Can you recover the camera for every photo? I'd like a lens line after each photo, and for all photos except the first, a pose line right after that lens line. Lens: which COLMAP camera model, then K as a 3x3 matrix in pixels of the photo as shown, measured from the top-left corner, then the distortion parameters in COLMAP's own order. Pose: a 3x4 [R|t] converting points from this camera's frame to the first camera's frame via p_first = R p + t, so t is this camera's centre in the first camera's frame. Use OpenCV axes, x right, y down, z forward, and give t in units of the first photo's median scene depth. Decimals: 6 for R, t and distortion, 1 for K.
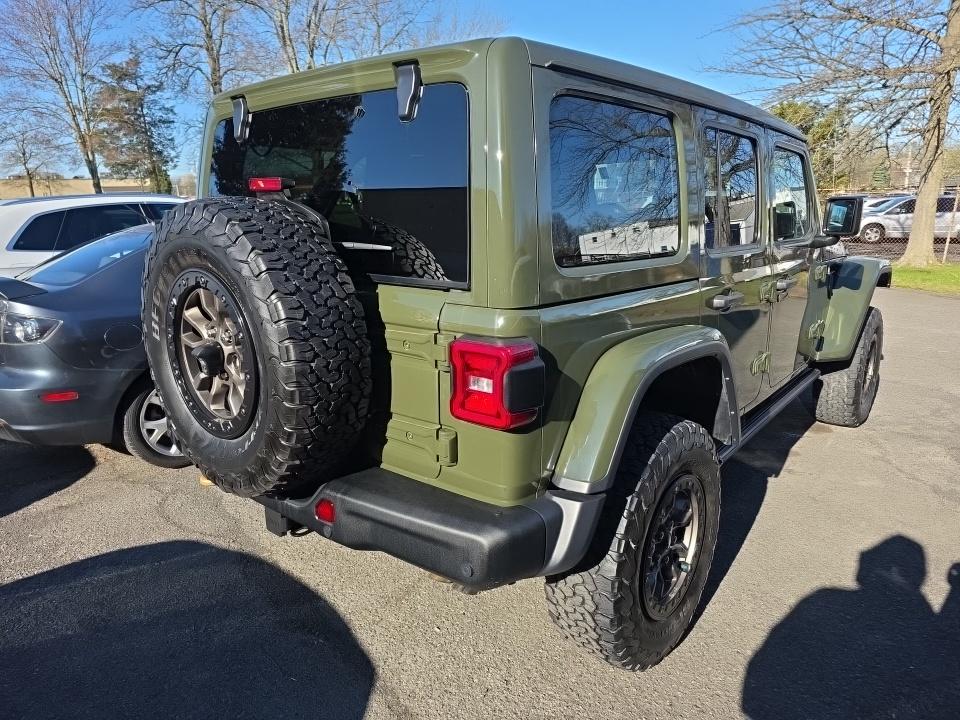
lens RADIAL K [[663.8, 0, 473.9], [0, 663.8, 367.5], [0, 0, 1]] dist [0.036547, -0.002027]
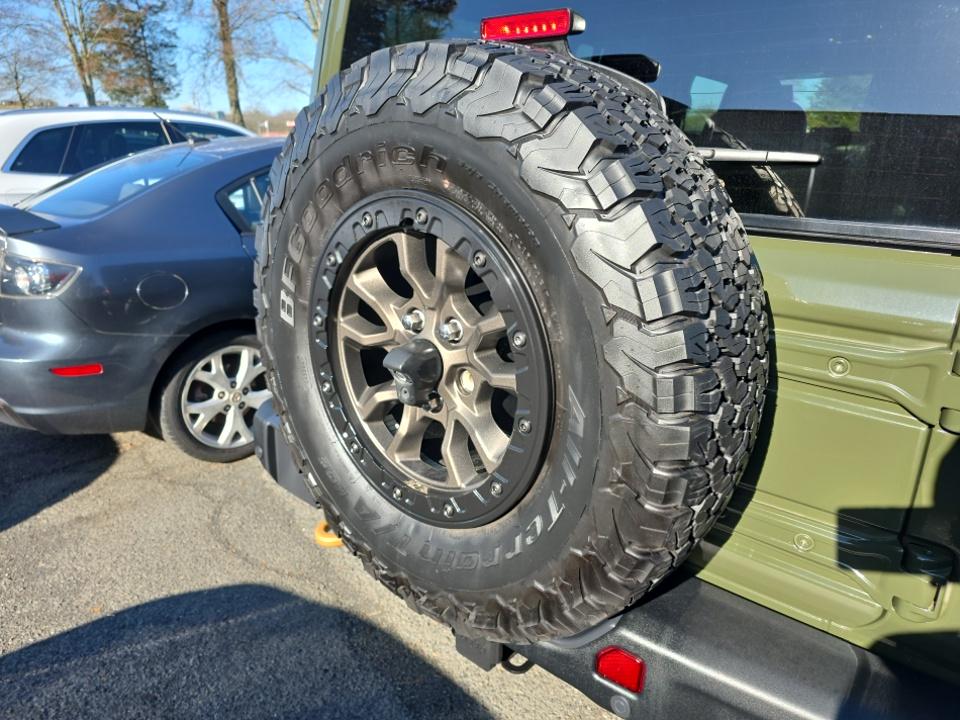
lens RADIAL K [[669.6, 0, 480.0], [0, 669.6, 360.0], [0, 0, 1]] dist [0.025586, -0.008323]
pose [[0.999331, 0.034433, 0.012325, -0.186371], [-0.035136, 0.997443, 0.062234, -0.029964], [-0.010151, -0.062625, 0.997985, 0.260932]]
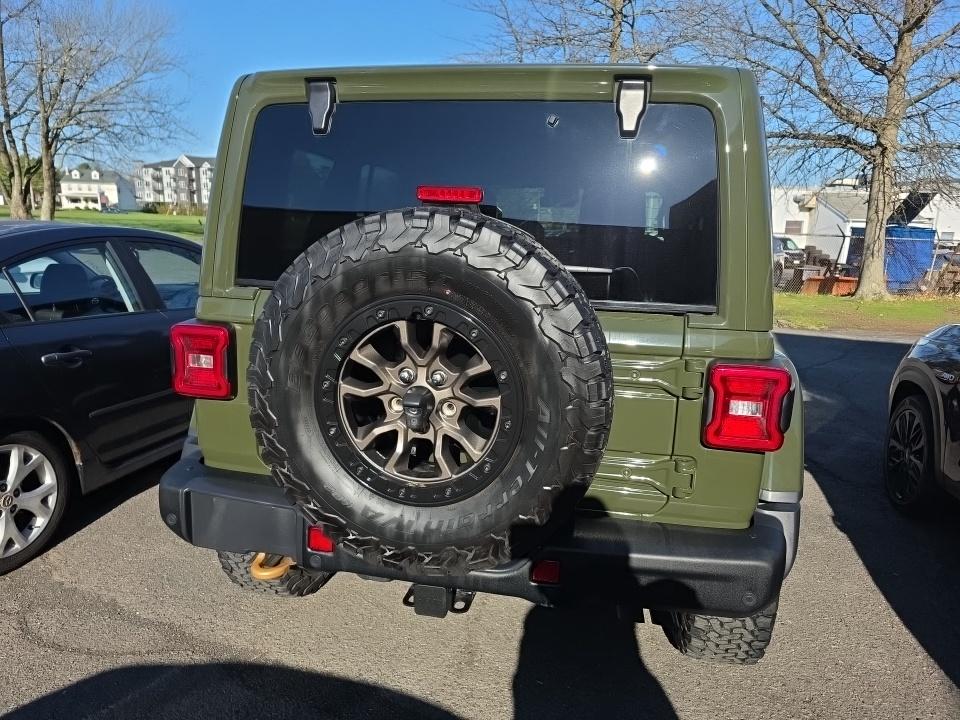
lens RADIAL K [[669.6, 0, 480.0], [0, 669.6, 360.0], [0, 0, 1]] dist [0.025586, -0.008323]
pose [[0.875735, -0.056434, 0.479483, -0.374513], [0.075155, 0.996973, -0.019923, -0.026016], [-0.476907, 0.053483, 0.877325, 0.139644]]
